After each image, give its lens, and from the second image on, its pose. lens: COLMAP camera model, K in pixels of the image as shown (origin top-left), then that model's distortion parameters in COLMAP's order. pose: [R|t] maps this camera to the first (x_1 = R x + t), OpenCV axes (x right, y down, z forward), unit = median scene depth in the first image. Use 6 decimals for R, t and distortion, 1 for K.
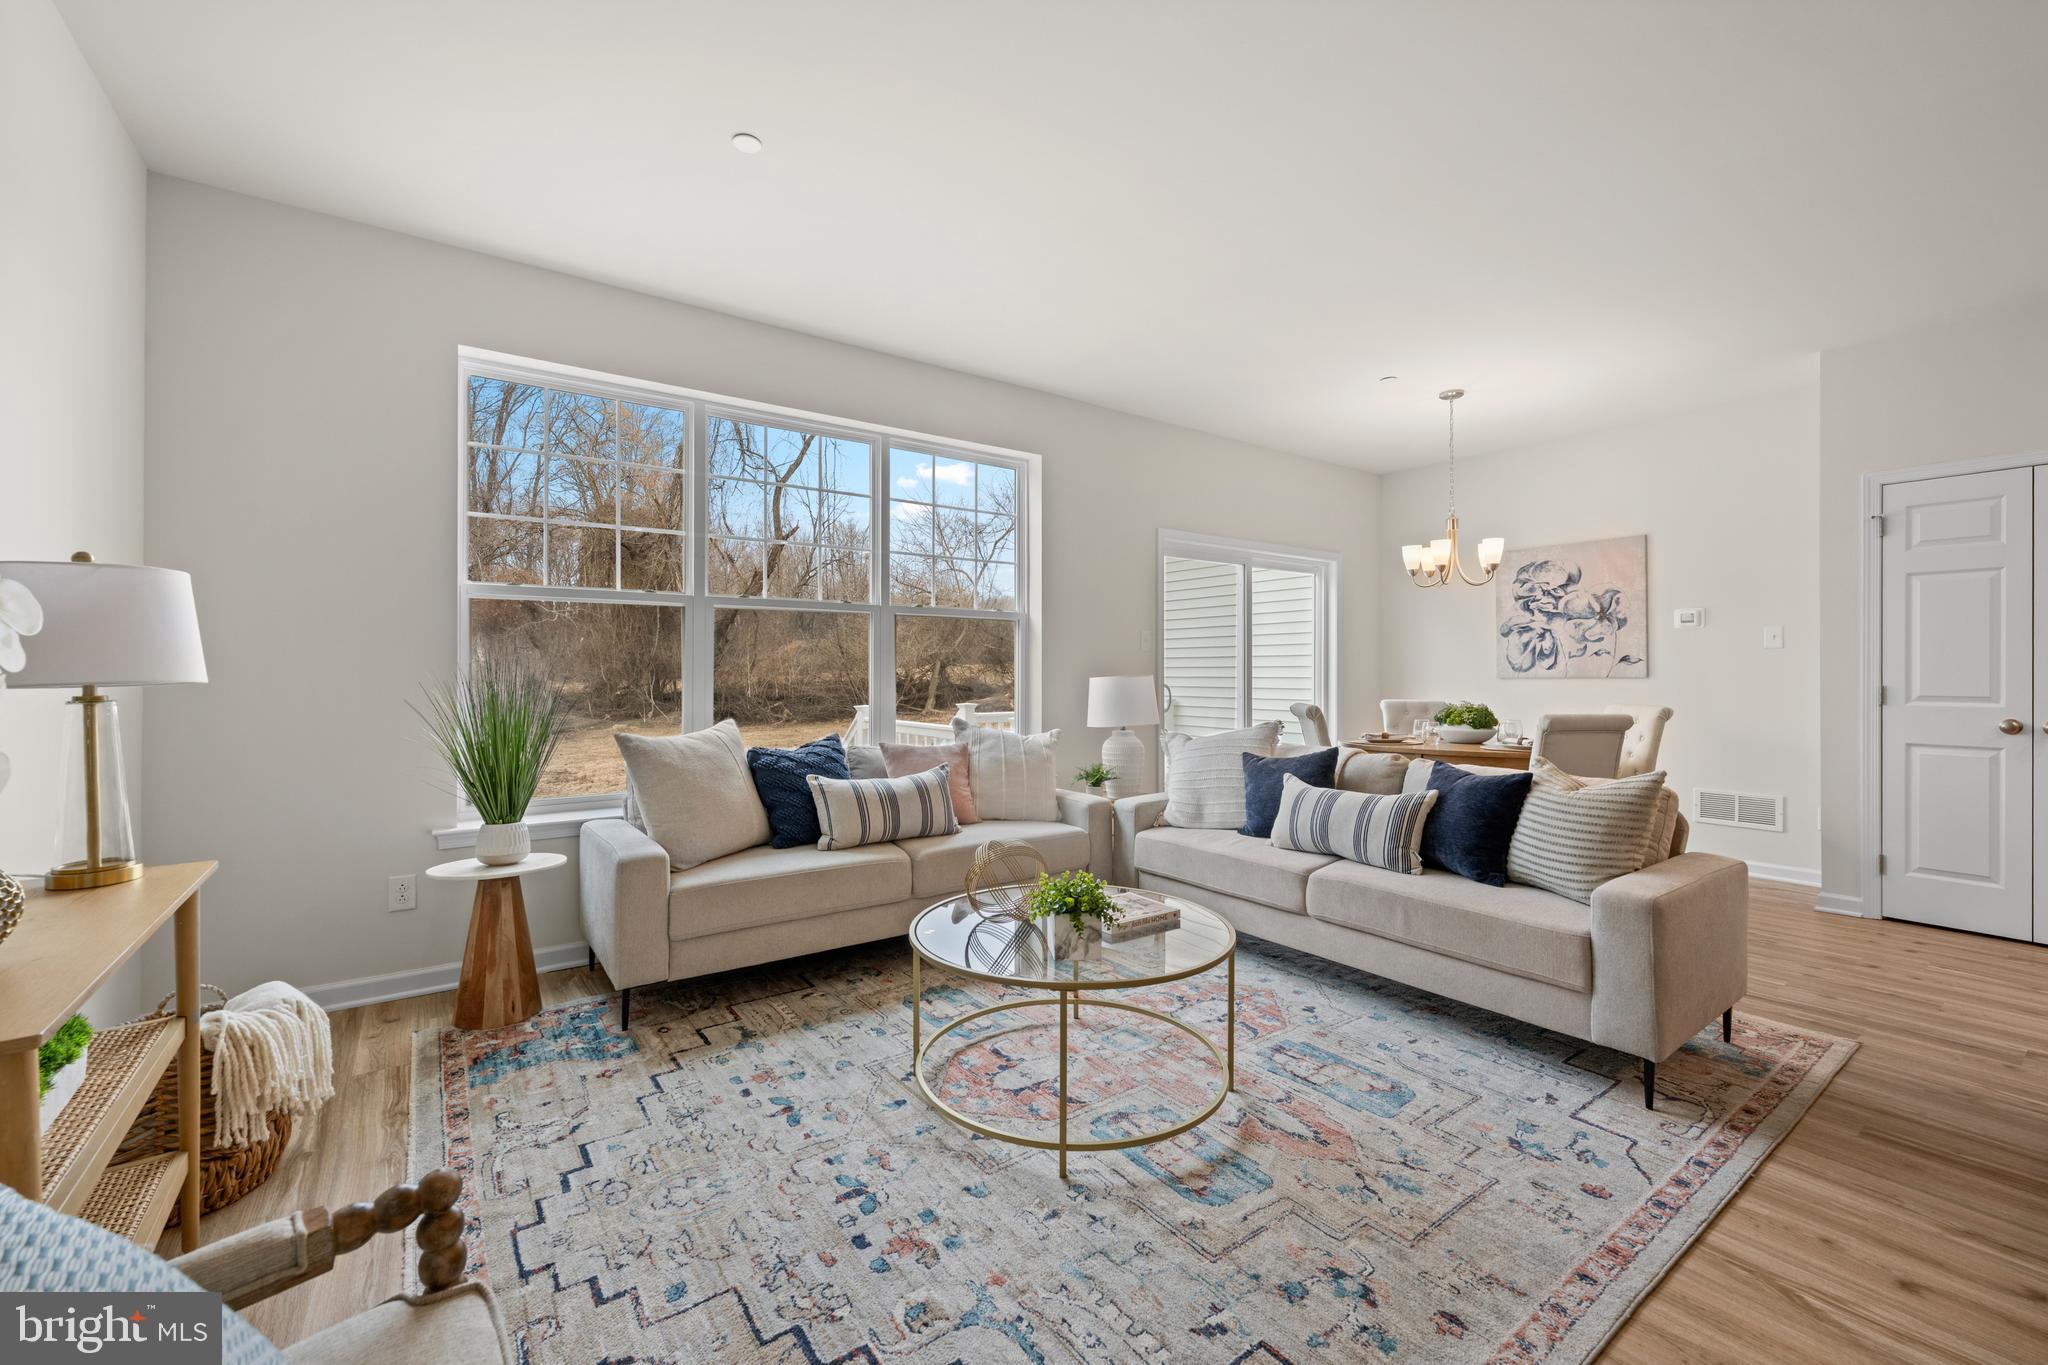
lens RADIAL K [[818.0, 0, 1026.9], [0, 818.0, 686.6], [0, 0, 1]] dist [-0.000298, 0.000025]
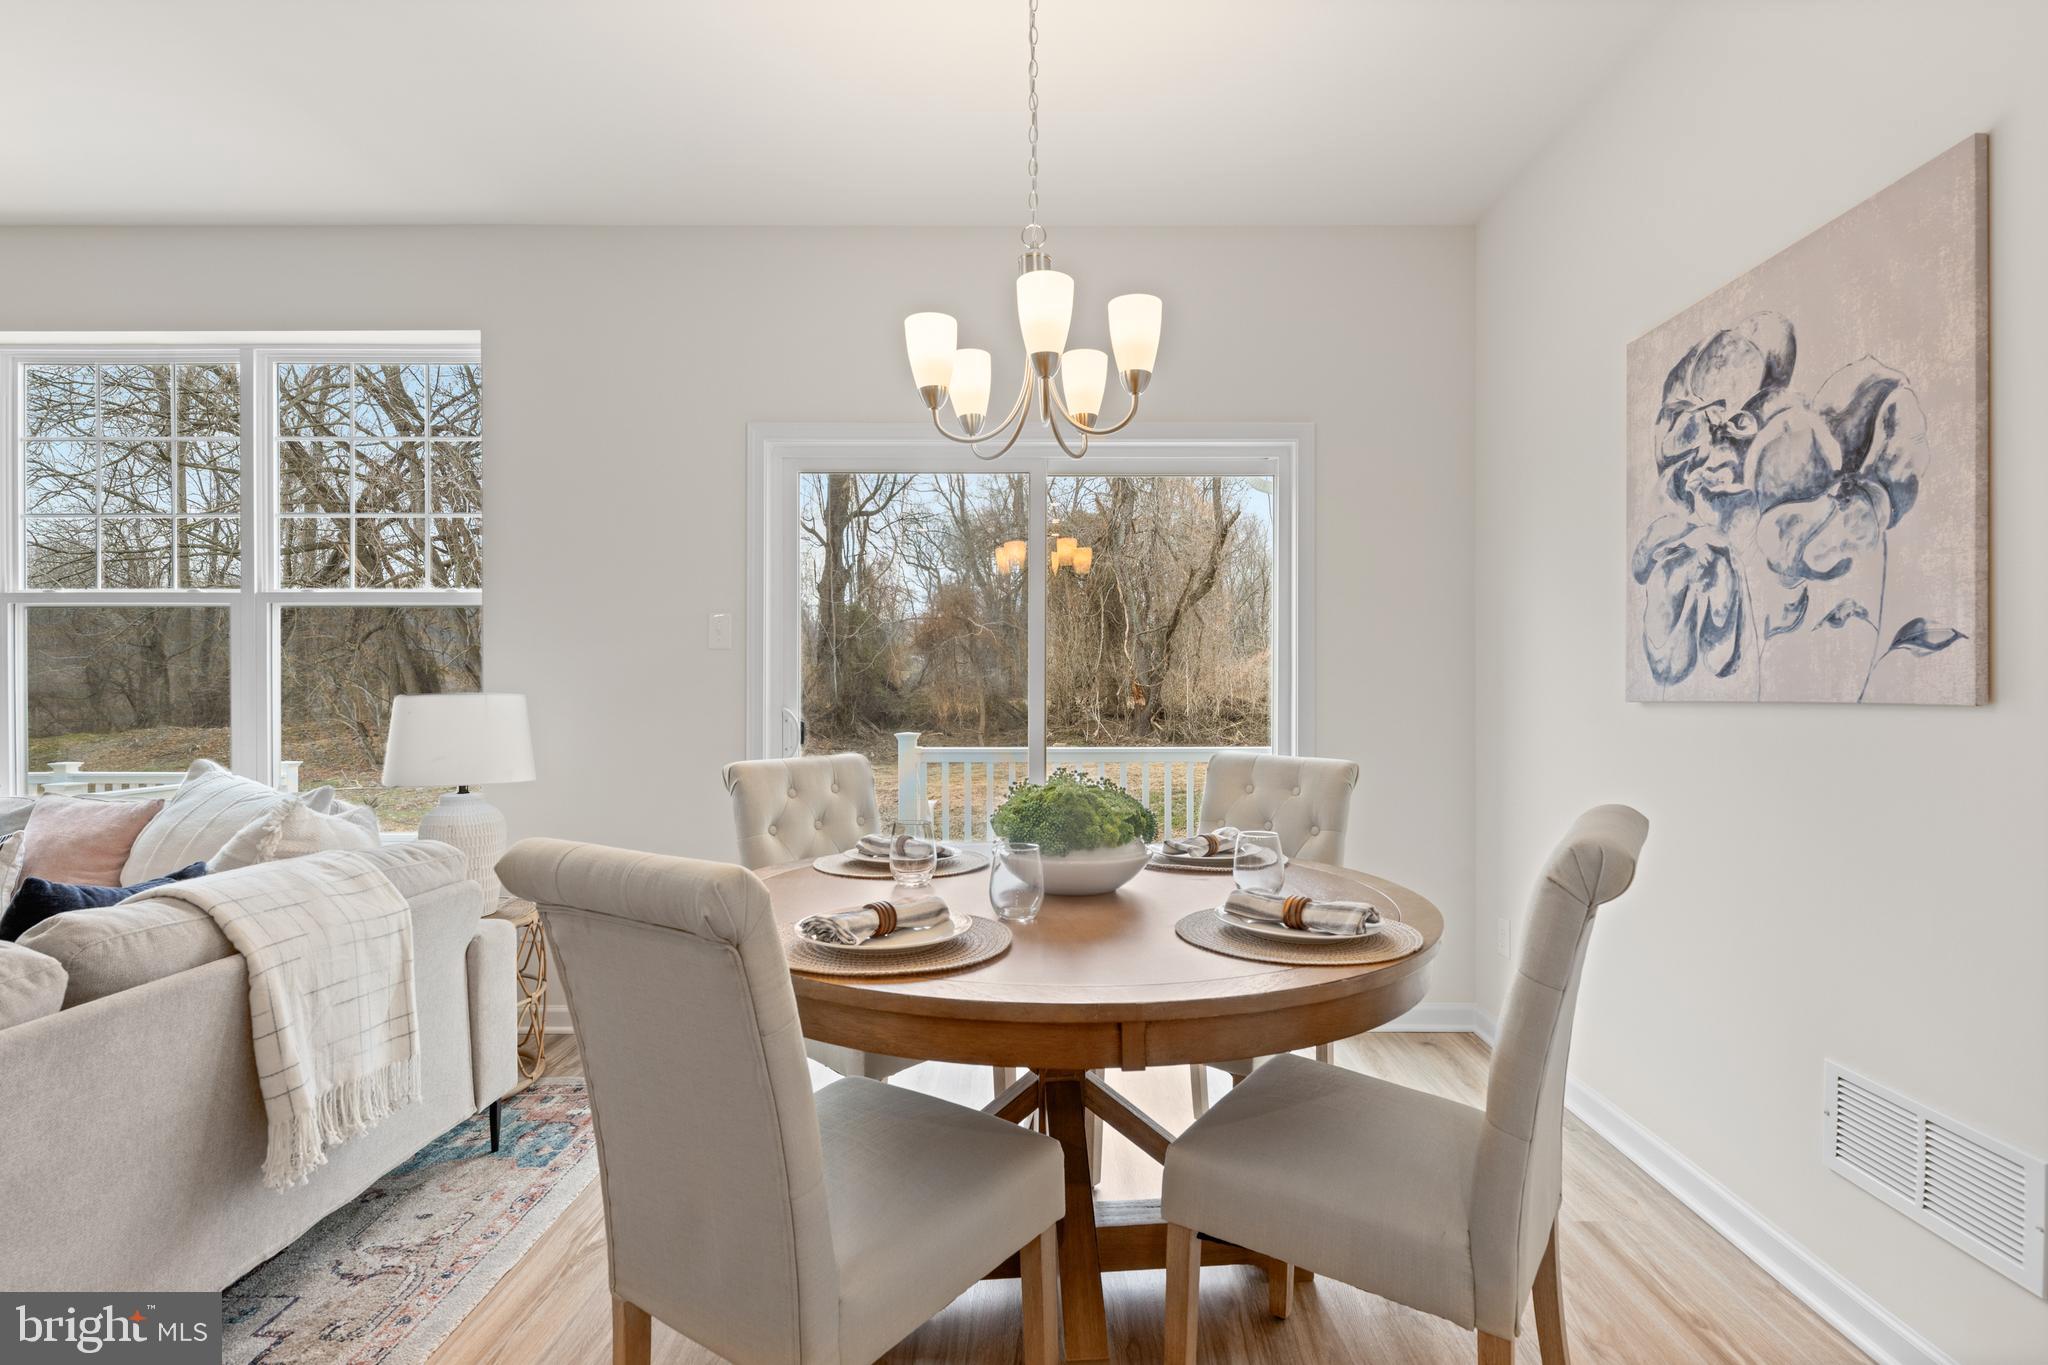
lens RADIAL K [[938.5, 0, 1020.9], [0, 938.5, 672.5], [0, 0, 1]] dist [-0.002291, -0.000435]
pose [[0.797455, -0.002902, -0.603372, 0.638295], [-0.017946, 0.999432, -0.028525, -0.007473], [0.603112, 0.033575, 0.796949, 0.552339]]
